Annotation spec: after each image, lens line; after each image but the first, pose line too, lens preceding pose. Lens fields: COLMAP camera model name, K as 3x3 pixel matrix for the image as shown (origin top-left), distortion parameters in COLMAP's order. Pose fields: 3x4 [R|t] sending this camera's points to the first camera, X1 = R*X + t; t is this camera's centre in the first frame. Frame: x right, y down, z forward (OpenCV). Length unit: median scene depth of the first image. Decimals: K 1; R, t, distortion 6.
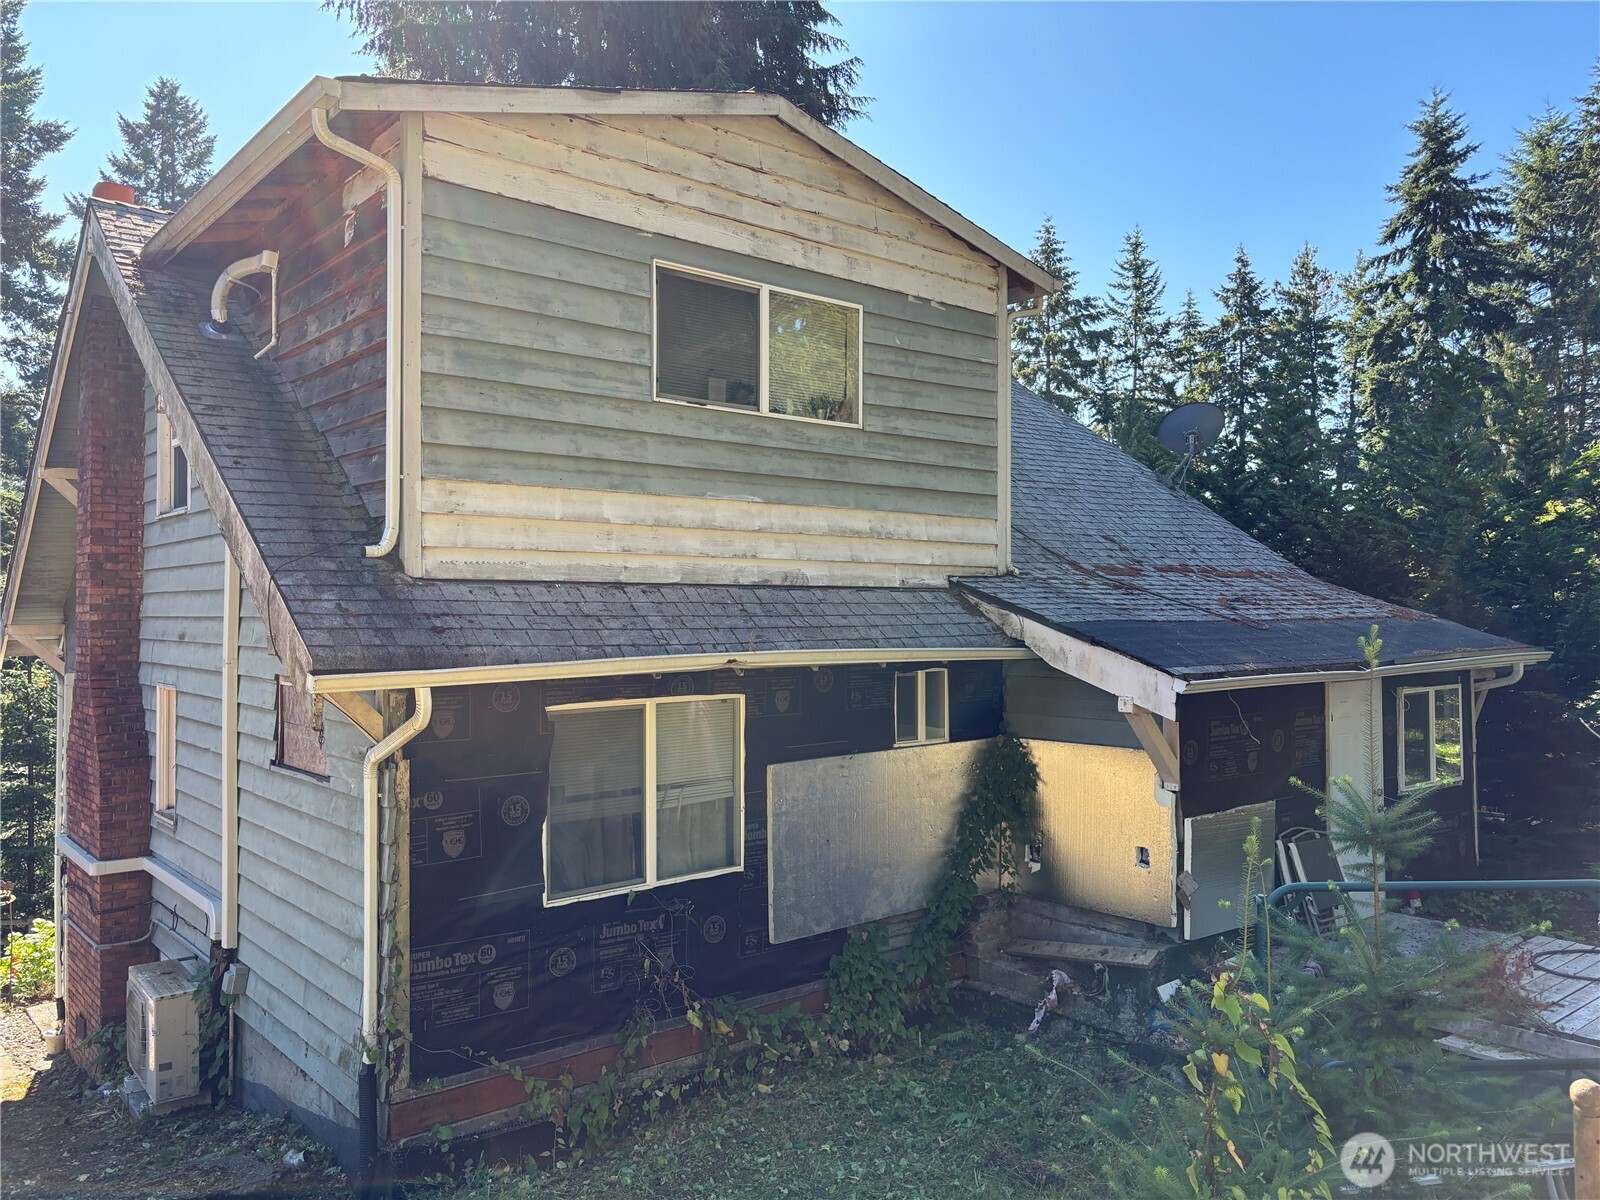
lens RADIAL K [[1197.7, 0, 791.9], [0, 1197.7, 608.1], [0, 0, 1]] dist [0.042442, -0.043751]
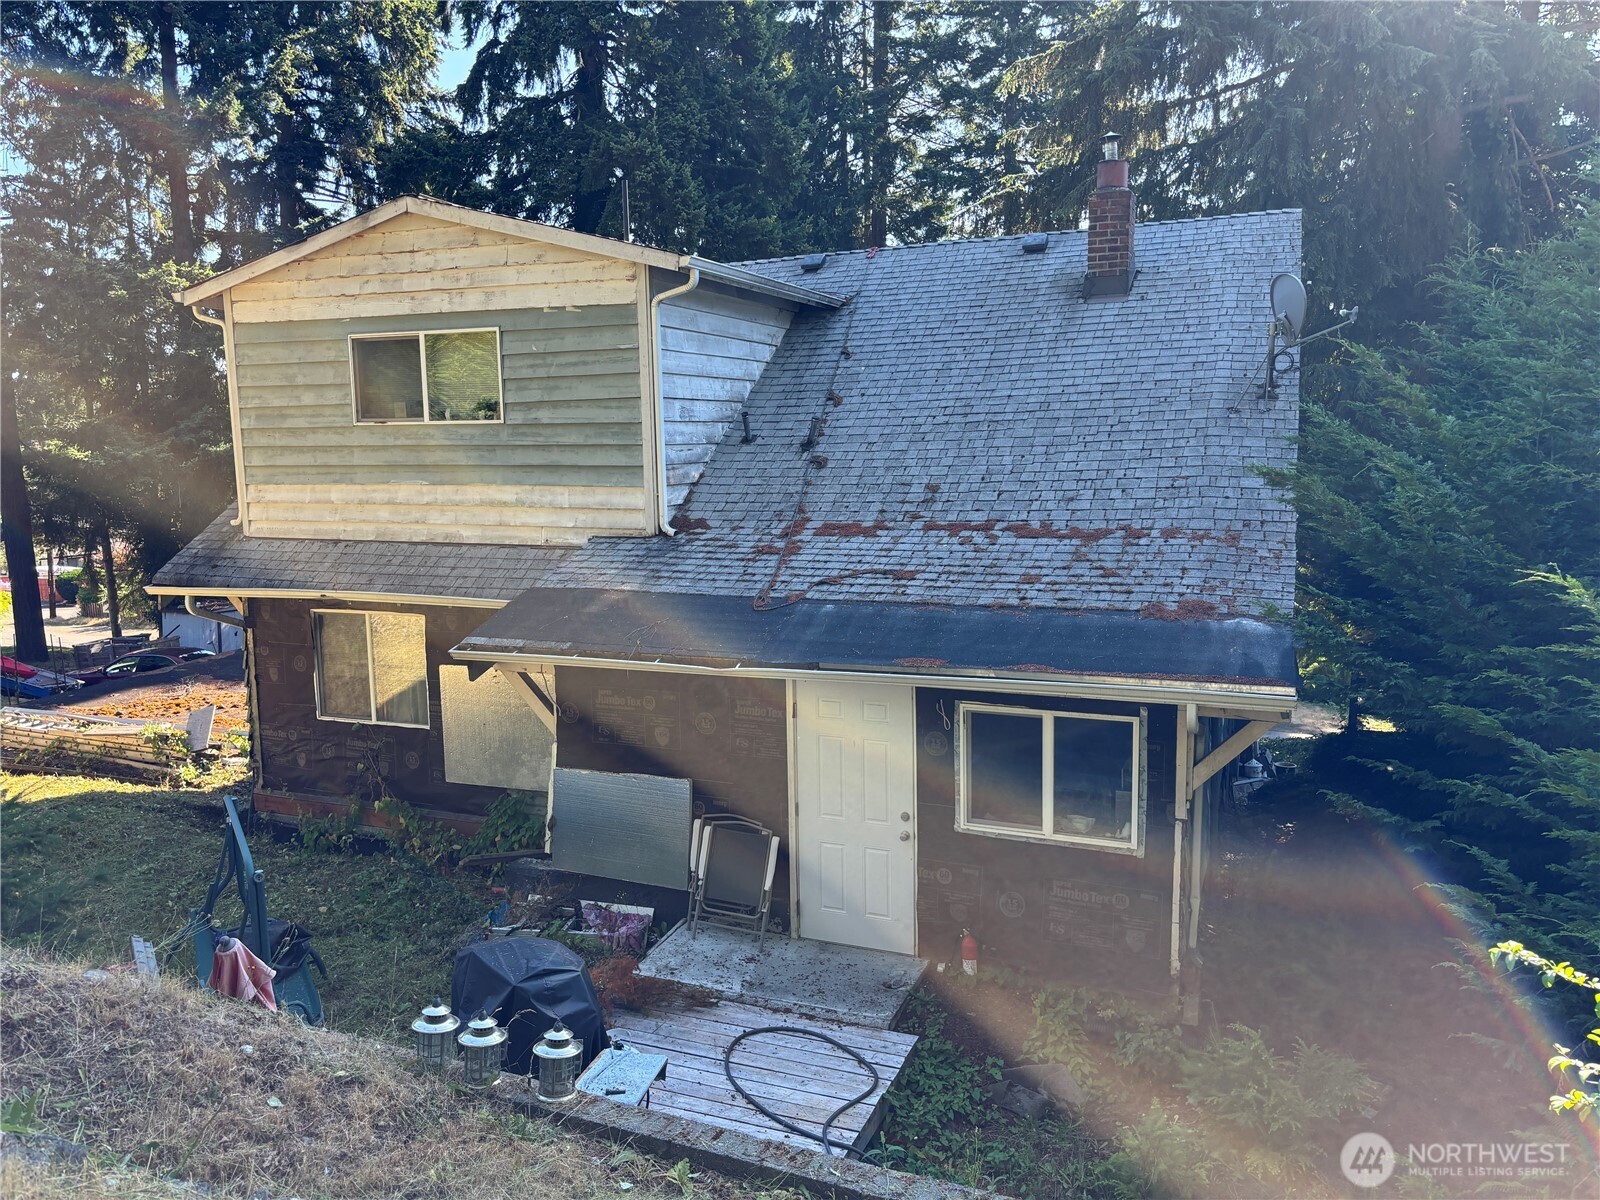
lens RADIAL K [[1197.7, 0, 803.8], [0, 1197.7, 604.8], [0, 0, 1]] dist [0.042442, -0.043751]
pose [[0.468274, 0.113340, -0.876284, 0.169611], [0.011127, 0.990904, 0.134112, -0.015428], [0.883513, -0.072552, 0.462754, 0.081988]]
